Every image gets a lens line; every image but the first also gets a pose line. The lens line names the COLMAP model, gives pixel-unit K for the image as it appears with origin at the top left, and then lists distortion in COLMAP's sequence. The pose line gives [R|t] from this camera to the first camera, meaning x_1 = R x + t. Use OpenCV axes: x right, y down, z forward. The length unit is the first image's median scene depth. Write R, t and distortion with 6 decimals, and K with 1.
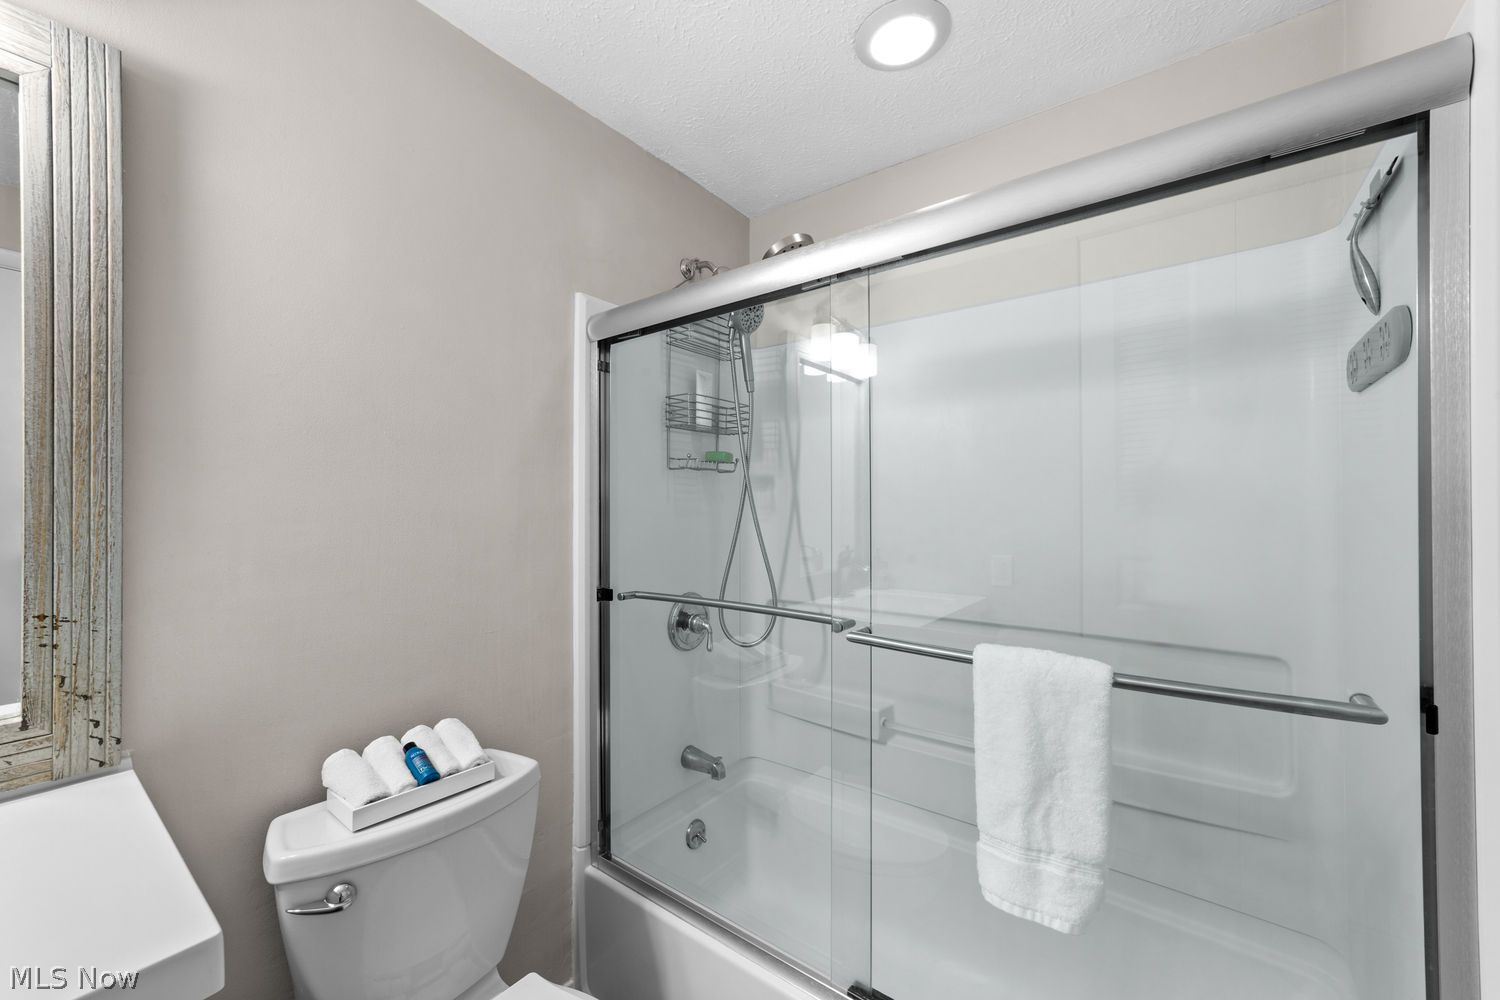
lens RADIAL K [[582.5, 0, 750.1], [0, 582.5, 502.0], [0, 0, 1]] dist [-0.003016, 0.000955]
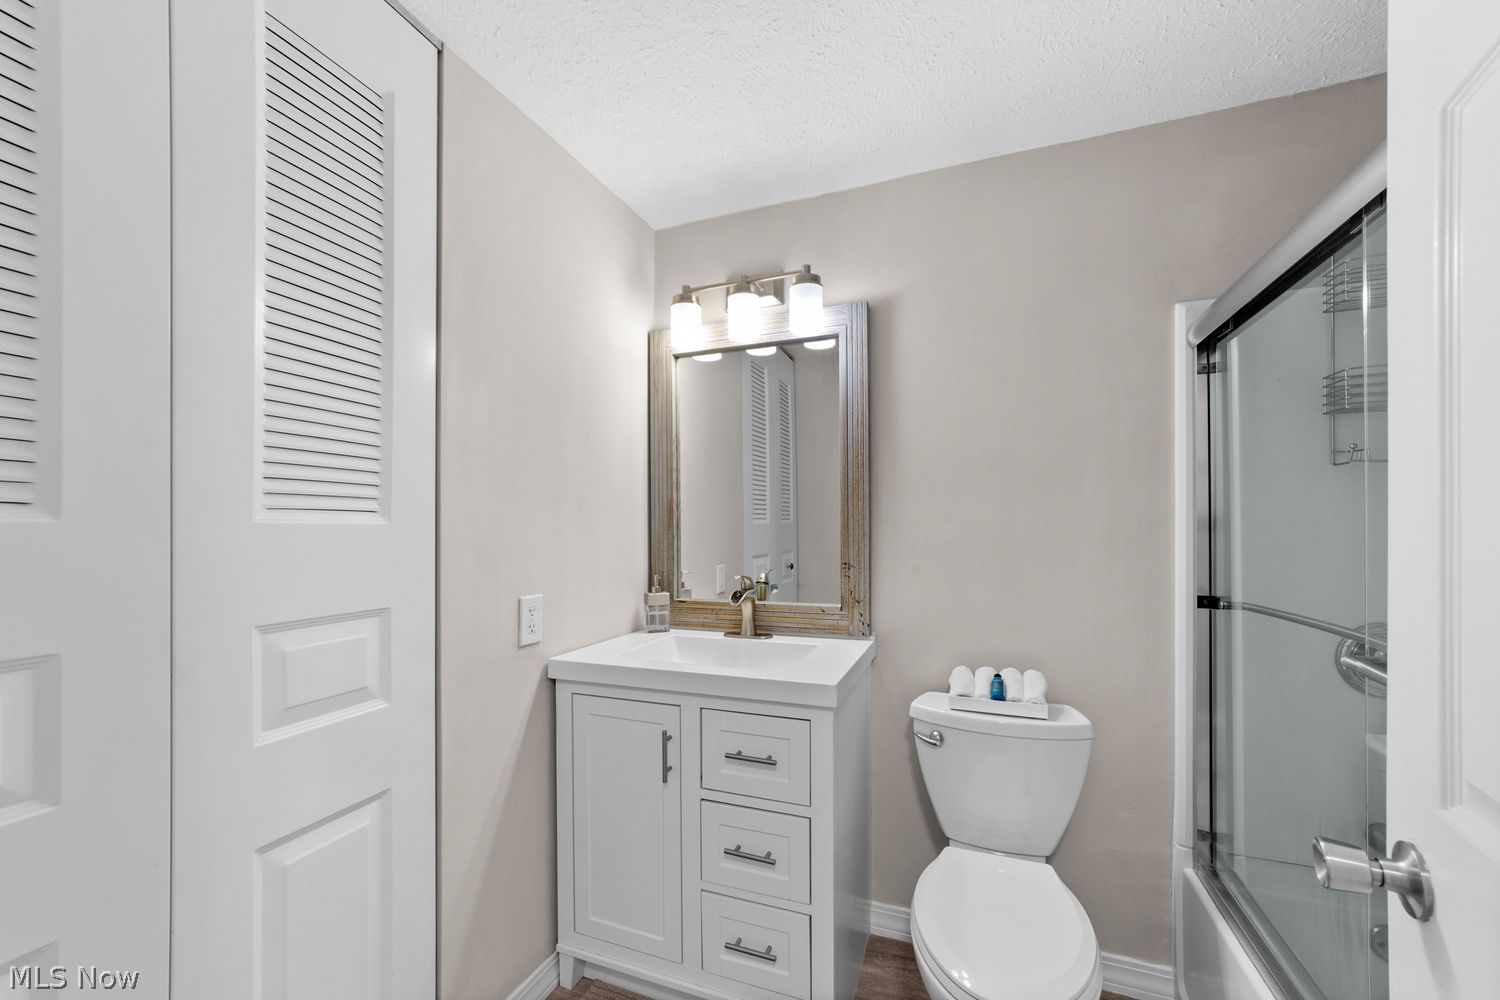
lens RADIAL K [[582.5, 0, 747.2], [0, 582.5, 532.1], [0, 0, 1]] dist [-0.003016, 0.000955]
pose [[0.282258, 0.000595, -0.959338, 0.717663], [0.008580, 0.999958, 0.003145, 0.048735], [0.959300, -0.009119, 0.282241, -0.024718]]
